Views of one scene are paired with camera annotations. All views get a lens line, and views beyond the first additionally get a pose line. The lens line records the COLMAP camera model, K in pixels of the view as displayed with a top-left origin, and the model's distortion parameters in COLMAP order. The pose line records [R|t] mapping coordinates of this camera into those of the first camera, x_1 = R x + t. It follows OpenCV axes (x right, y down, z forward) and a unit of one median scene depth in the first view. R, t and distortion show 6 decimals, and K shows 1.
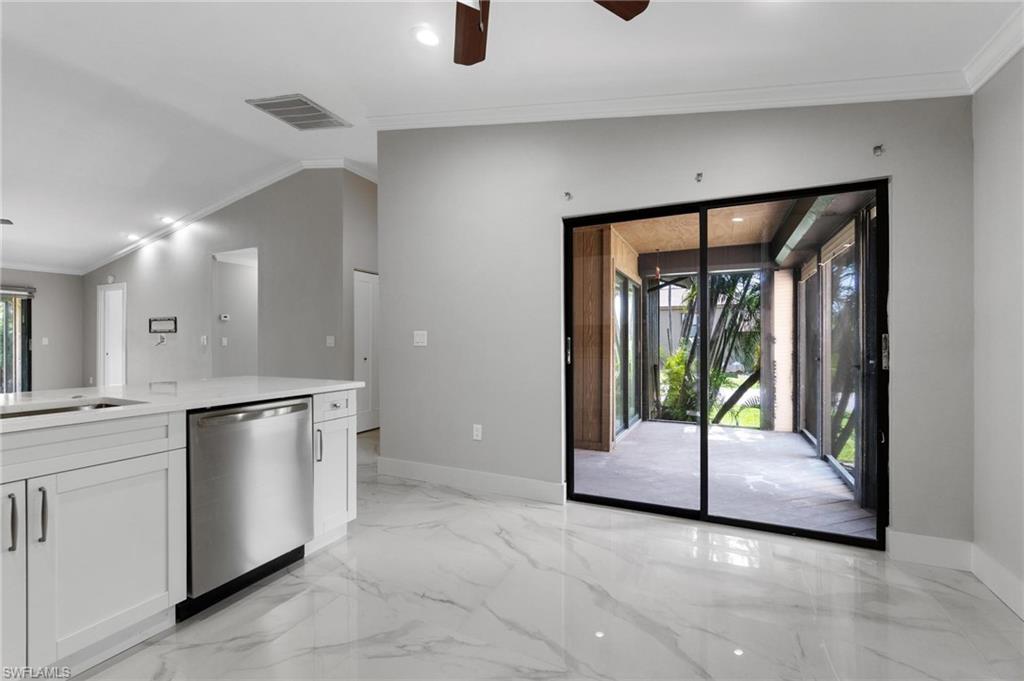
lens RADIAL K [[446.0, 0, 502.2], [0, 446.0, 343.1], [0, 0, 1]] dist [-0.004444, 0.000116]
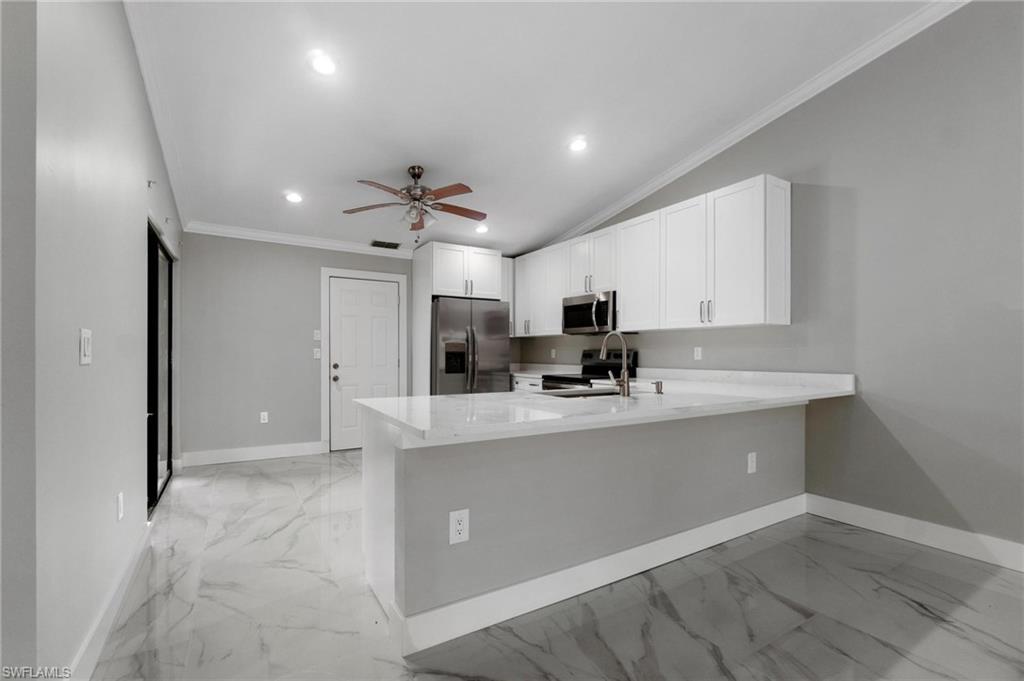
lens RADIAL K [[448.2, 0, 500.8], [0, 448.2, 353.0], [0, 0, 1]] dist [-0.001870, 0.000020]
pose [[-0.839190, -0.001607, 0.543836, -0.726119], [-0.001207, 0.999999, 0.001092, -0.005348], [-0.543837, 0.000260, -0.839191, 1.104198]]
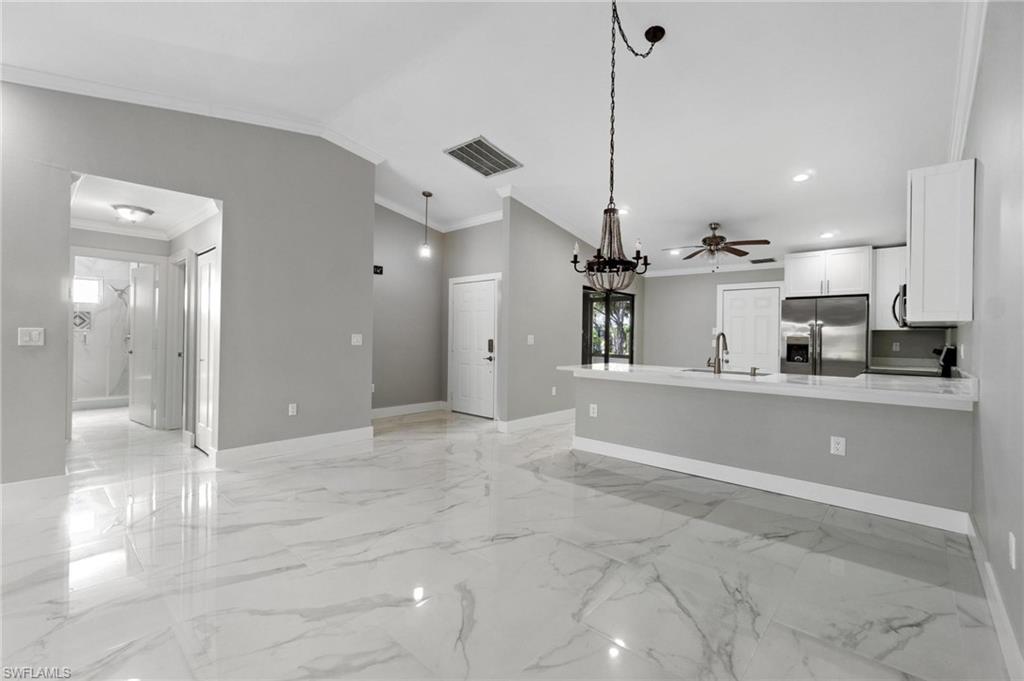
lens RADIAL K [[442.9, 0, 506.6], [0, 442.9, 333.7], [0, 0, 1]] dist [-0.004789, -0.000267]
pose [[0.282639, 0.008275, 0.959191, -1.681974], [-0.013668, 0.999896, -0.004599, -0.023305], [-0.959129, -0.011811, 0.282723, 0.609103]]
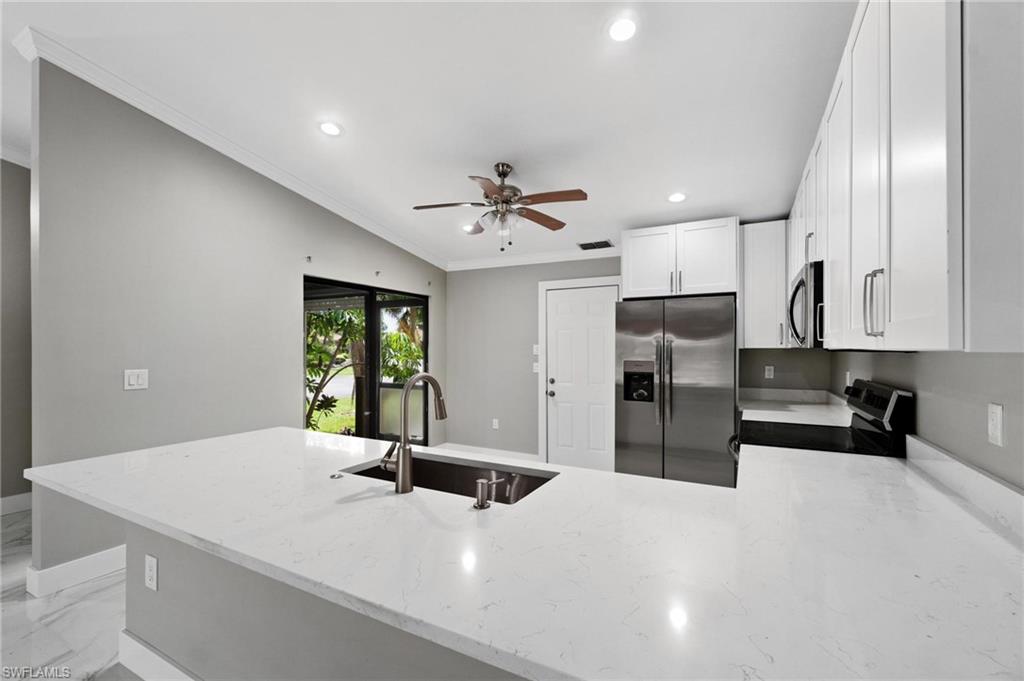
lens RADIAL K [[447.1, 0, 503.5], [0, 447.1, 349.9], [0, 0, 1]] dist [-0.004502, -0.000164]
pose [[0.042645, -0.004271, 0.999081, -0.893519], [0.001509, 0.999990, 0.004211, -0.061873], [-0.999089, 0.001328, 0.042651, 0.319454]]
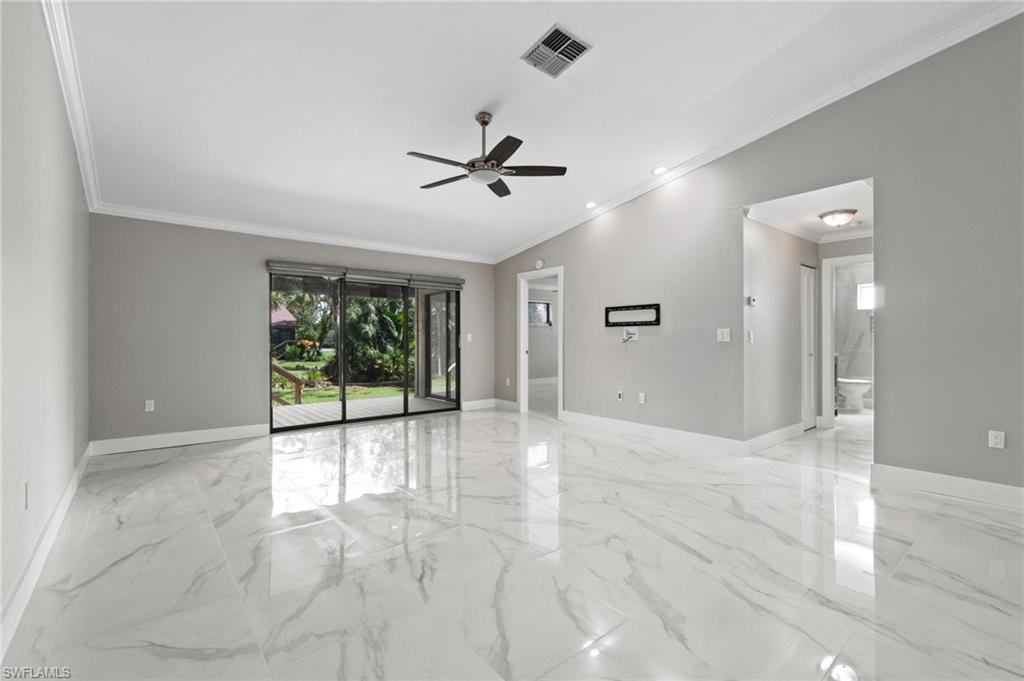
lens RADIAL K [[448.5, 0, 505.2], [0, 448.5, 338.0], [0, 0, 1]] dist [-0.001029, 0.000565]
pose [[0.909509, -0.003083, -0.415674, -1.173037], [0.001923, 0.999993, -0.003209, 0.000231], [0.415681, 0.002119, 0.909508, 0.389272]]
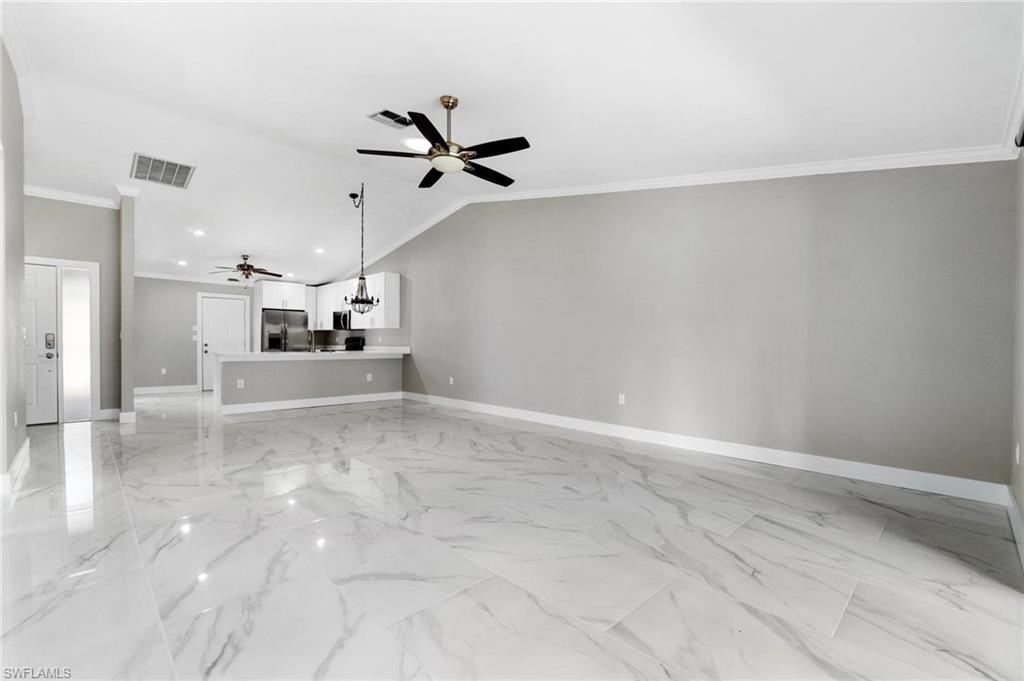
lens RADIAL K [[444.5, 0, 504.8], [0, 444.5, 349.1], [0, 0, 1]] dist [-0.003151, -0.000285]
pose [[-0.940564, -0.013016, 0.339366, -2.015251], [-0.008269, 0.999847, 0.015429, 0.007378], [-0.339515, 0.011706, -0.940528, 2.028204]]
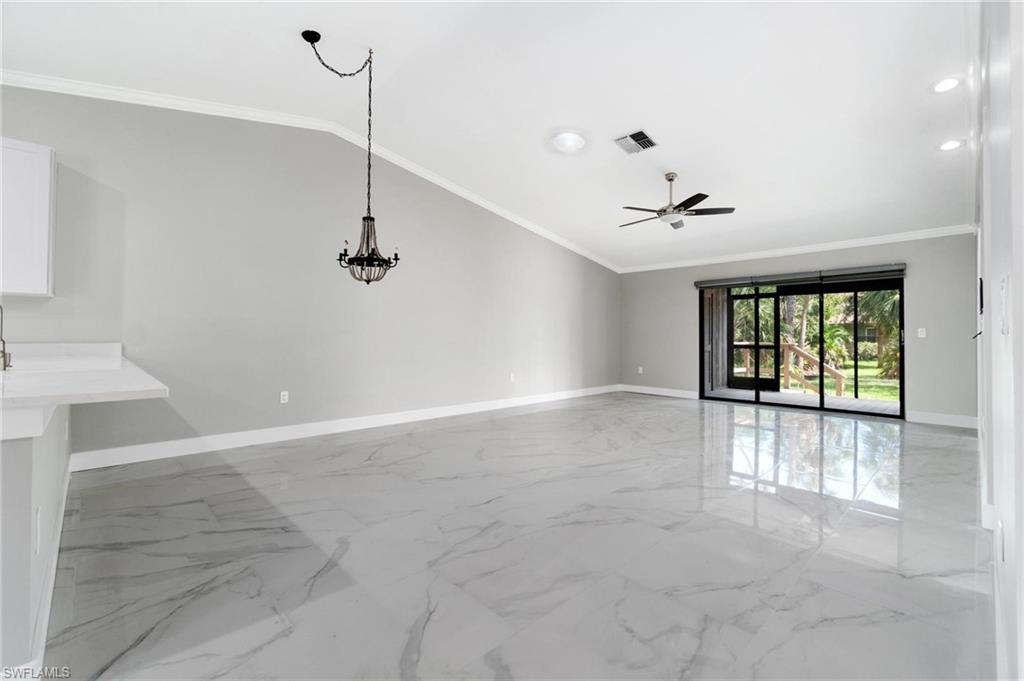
lens RADIAL K [[441.7, 0, 506.6], [0, 441.7, 329.8], [0, 0, 1]] dist [-0.002913, 0.000045]
pose [[-0.348191, -0.017037, -0.937269, -0.209870], [-0.006783, 0.999854, -0.015655, 0.013393], [0.937399, 0.000907, -0.348256, 1.230369]]
